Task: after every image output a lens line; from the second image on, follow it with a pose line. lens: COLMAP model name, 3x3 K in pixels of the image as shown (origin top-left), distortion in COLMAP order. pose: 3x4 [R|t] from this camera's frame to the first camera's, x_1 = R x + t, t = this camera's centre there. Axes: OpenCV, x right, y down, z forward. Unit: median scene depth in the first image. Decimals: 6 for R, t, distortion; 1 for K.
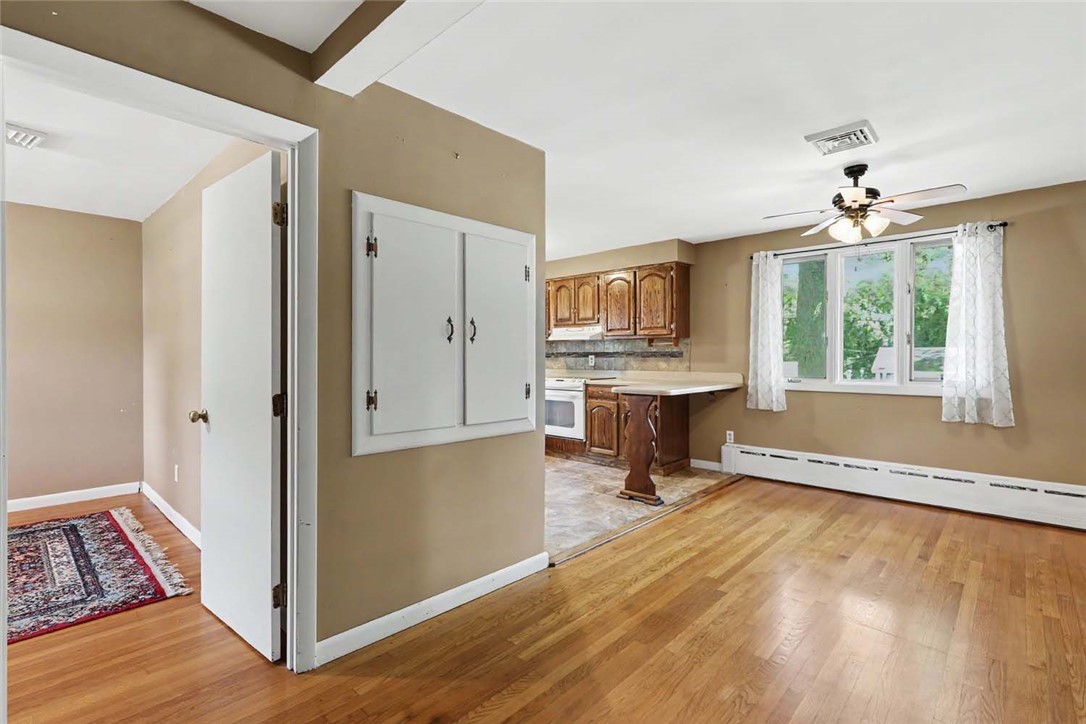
lens RADIAL K [[504.1, 0, 543.0], [0, 504.1, 362.0], [0, 0, 1]] dist [-0.000599, -0.000355]
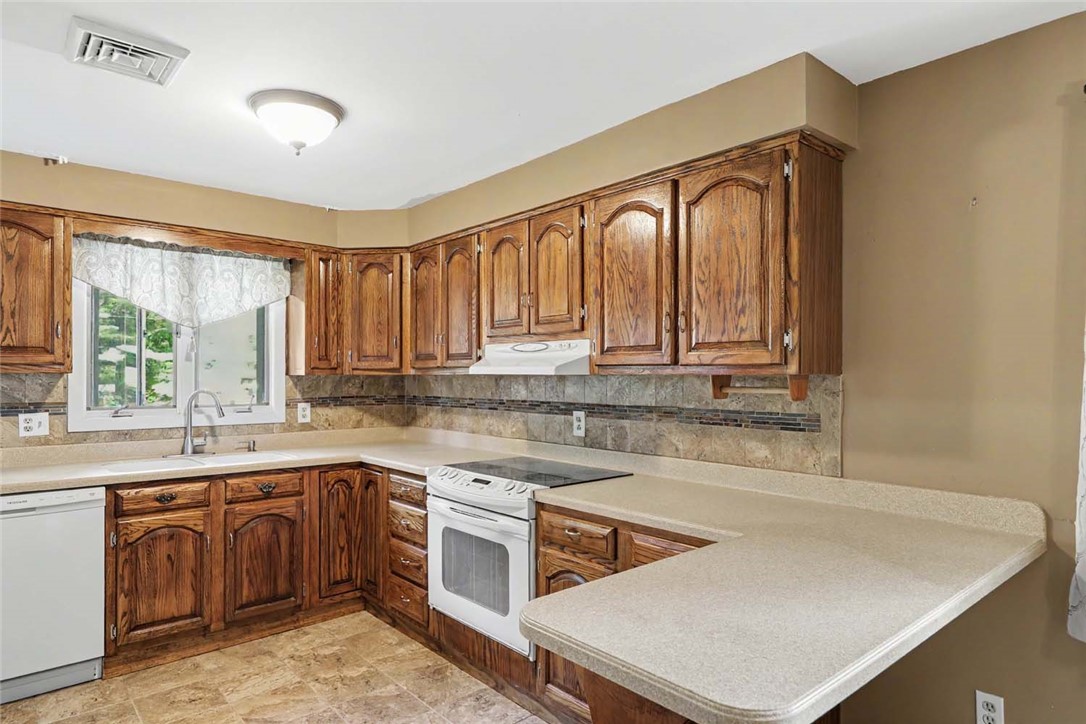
lens RADIAL K [[643.8, 0, 539.0], [0, 643.8, 371.6], [0, 0, 1]] dist [-0.004978, -0.001053]
pose [[0.994255, 0.003926, -0.106961, 0.133068], [-0.005869, 0.999823, -0.017856, -0.039226], [0.106872, 0.018381, 0.994103, 0.535938]]
